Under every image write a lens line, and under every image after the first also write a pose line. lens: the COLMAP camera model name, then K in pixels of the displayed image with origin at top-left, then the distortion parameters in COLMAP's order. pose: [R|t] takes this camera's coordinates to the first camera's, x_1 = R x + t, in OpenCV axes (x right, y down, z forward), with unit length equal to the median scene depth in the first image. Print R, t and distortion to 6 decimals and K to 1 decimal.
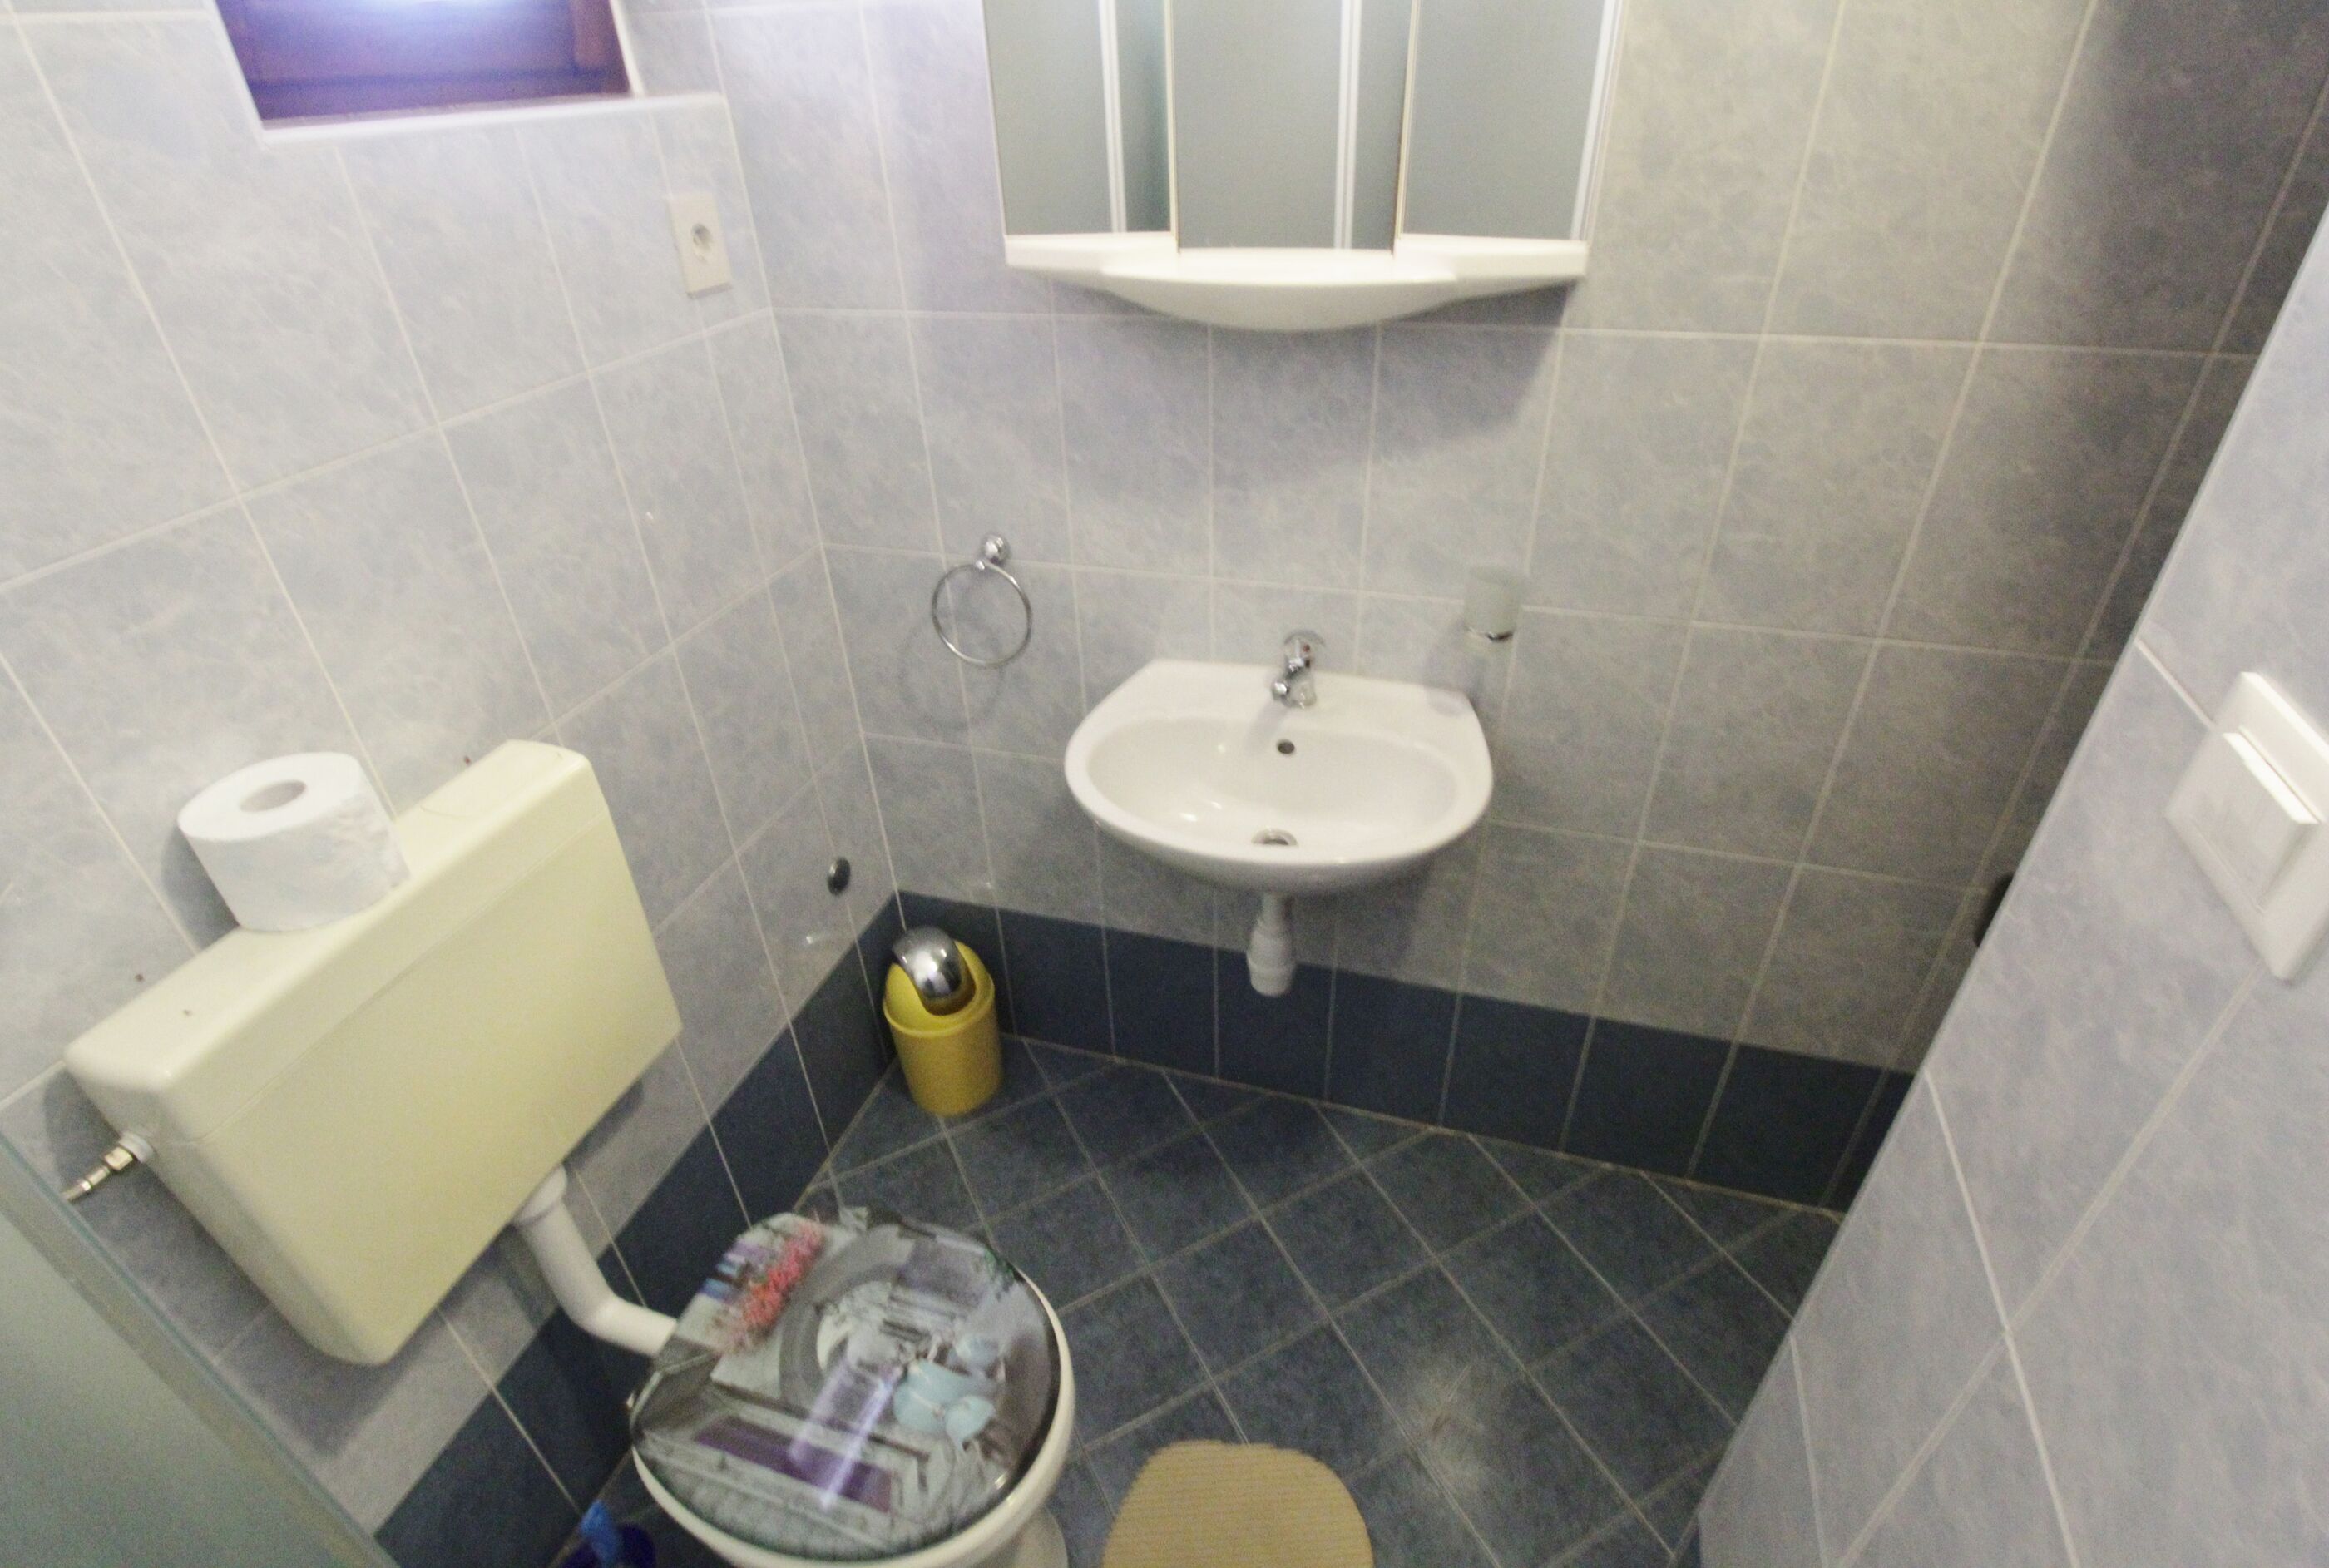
lens RADIAL K [[1133.9, 0, 1162.9], [0, 1133.9, 783.9], [0, 0, 1]] dist [-0.000358, -0.014060]
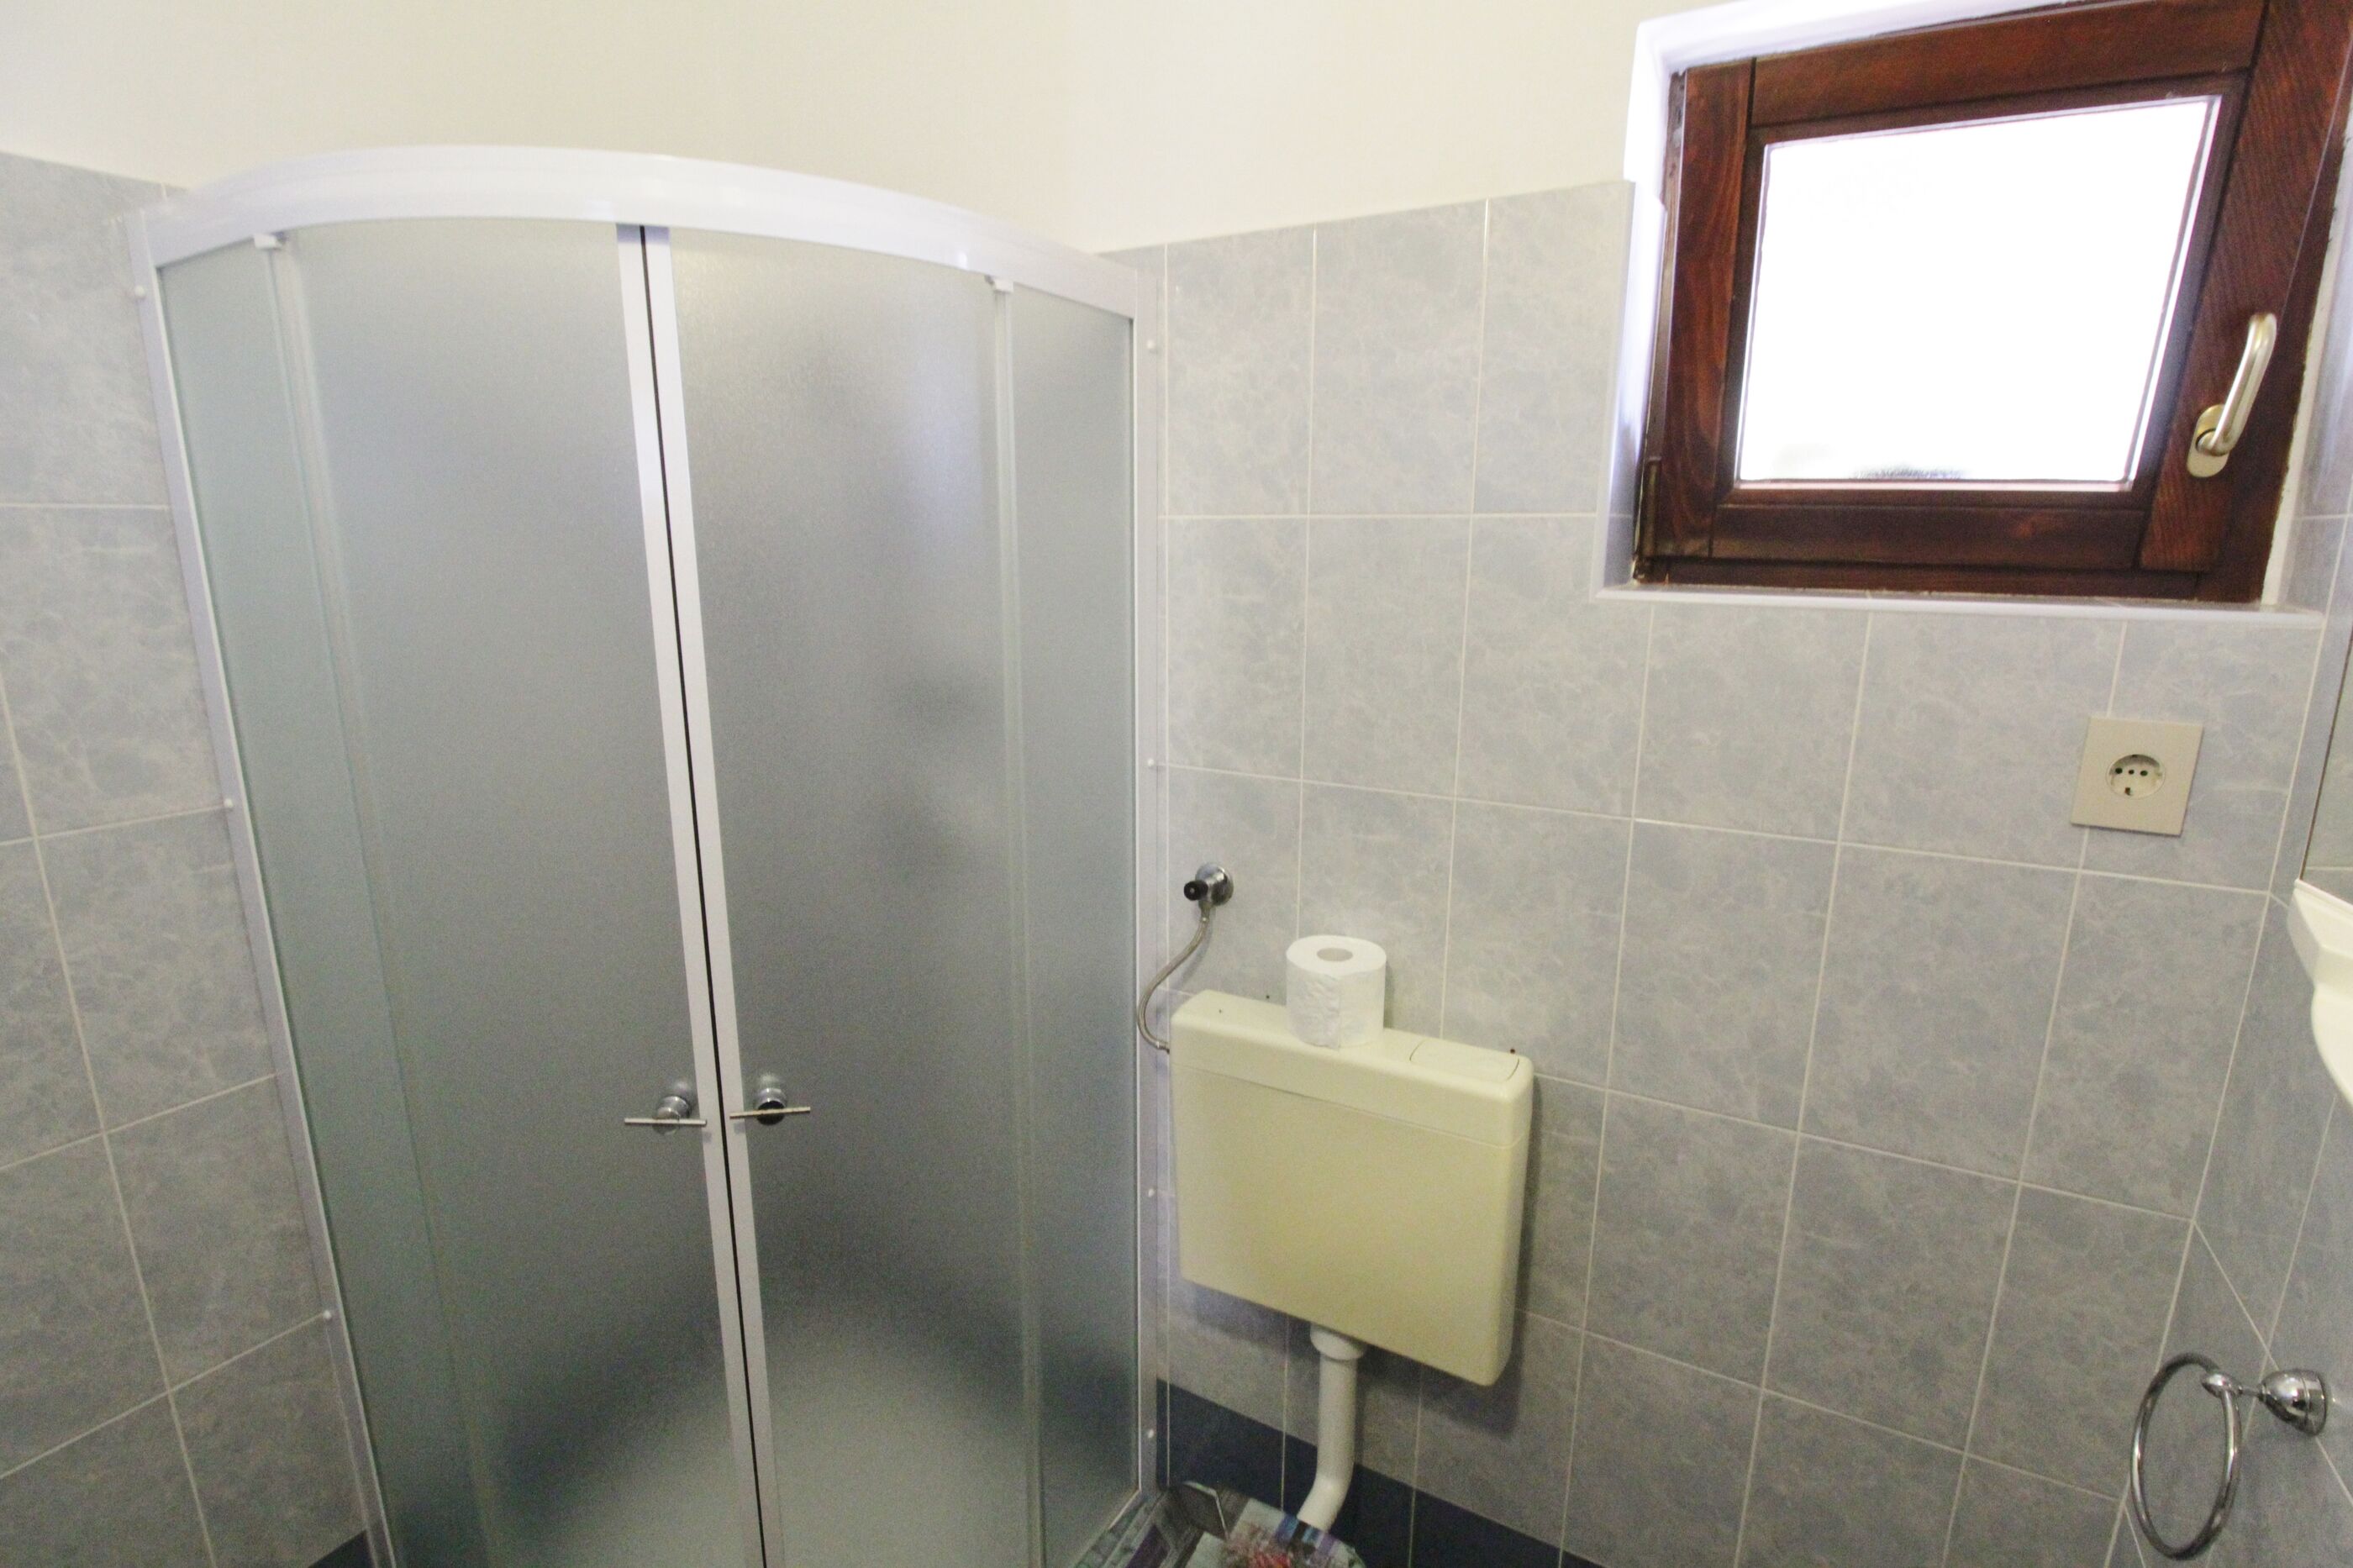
lens RADIAL K [[1101.2, 0, 1176.5], [0, 1101.2, 784.0], [0, 0, 1]] dist [0.000084, -0.013852]
pose [[-0.203220, 0.236967, -0.950025, 0.469465], [-0.538855, 0.783053, 0.310585, -0.388801], [0.817519, 0.575043, -0.031441, 0.546759]]
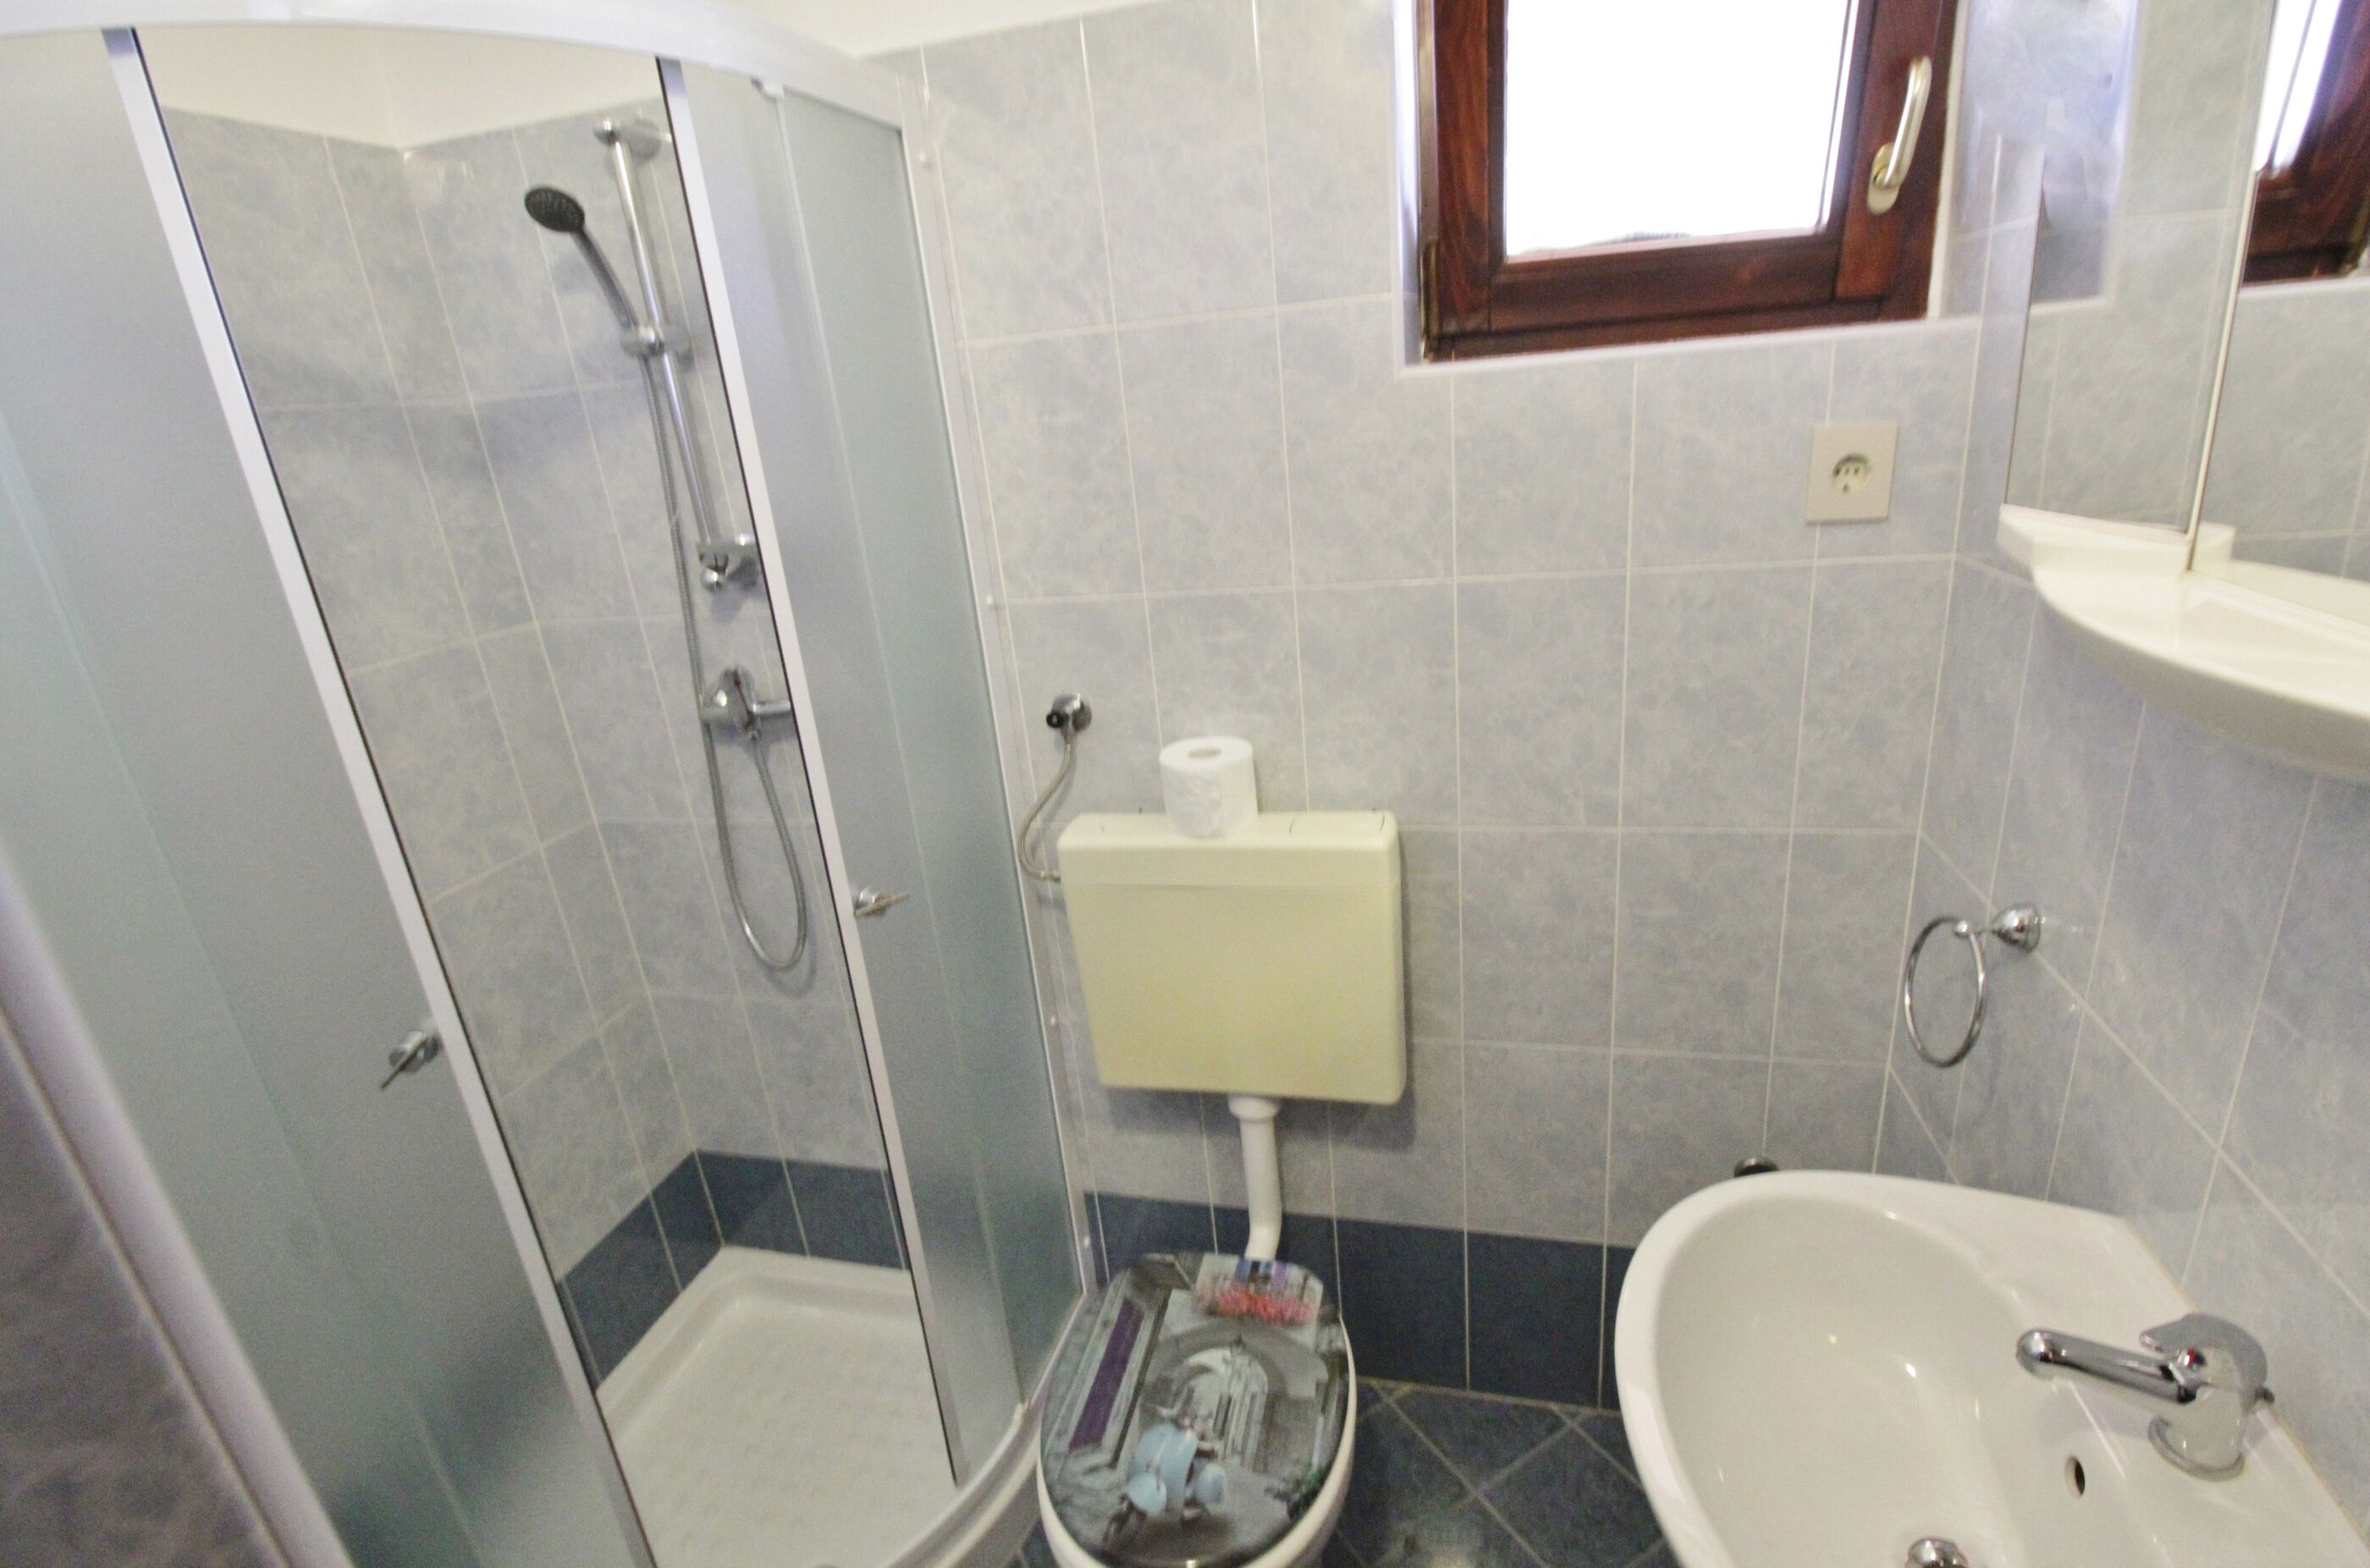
lens RADIAL K [[1108.9, 0, 1192.6], [0, 1108.9, 779.7], [0, 0, 1]] dist [0.001277, -0.015650]
pose [[0.058262, 0.348869, -0.935359, 0.535611], [-0.473288, 0.834614, 0.281813, -0.297659], [0.878979, 0.426275, 0.213742, 0.489644]]
